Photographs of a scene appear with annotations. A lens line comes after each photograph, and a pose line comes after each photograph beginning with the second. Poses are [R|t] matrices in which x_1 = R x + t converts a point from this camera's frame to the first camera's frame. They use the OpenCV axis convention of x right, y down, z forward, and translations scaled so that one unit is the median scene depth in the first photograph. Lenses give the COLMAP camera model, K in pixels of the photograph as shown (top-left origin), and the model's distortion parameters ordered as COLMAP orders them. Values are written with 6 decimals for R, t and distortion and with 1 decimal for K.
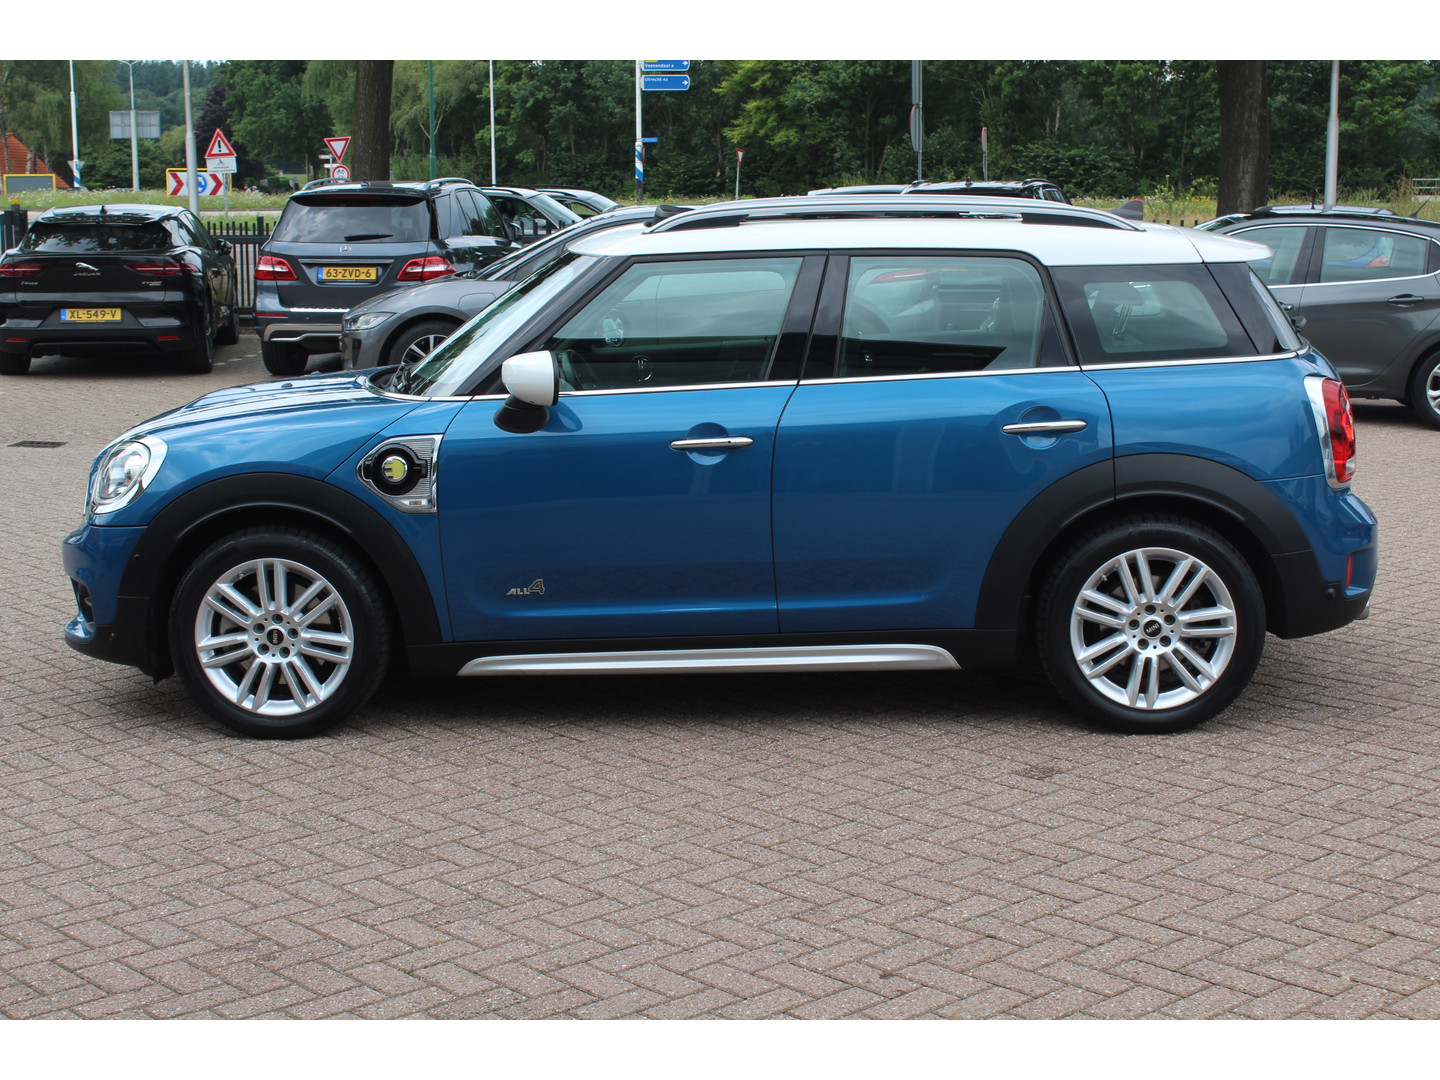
lens RADIAL K [[2159.0, 0, 720.0], [0, 2159.0, 540.0], [0, 0, 1]] dist [0.012094, 0.005739]
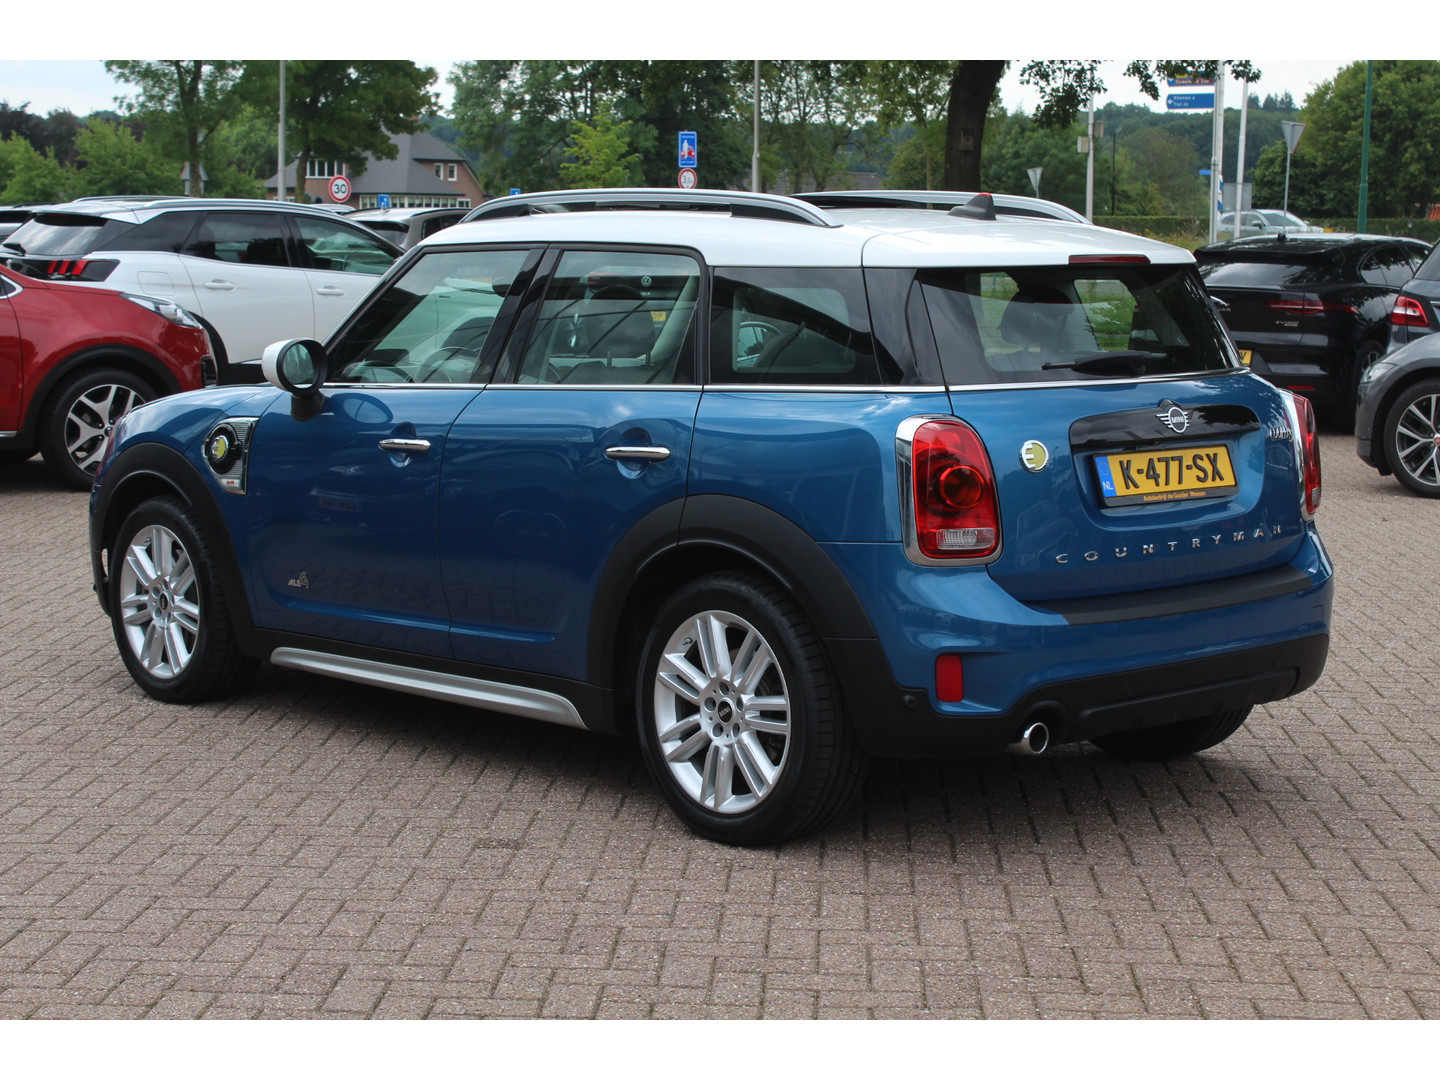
lens RADIAL K [[2601.8, 0, 720.0], [0, 2601.8, 540.0], [0, 0, 1]] dist [-0.062089, 0.353047]
pose [[0.698906, 0.098021, -0.708465, 0.885575], [-0.130848, 0.991370, 0.008080, -0.030565], [0.703143, 0.087054, 0.705700, 0.304553]]
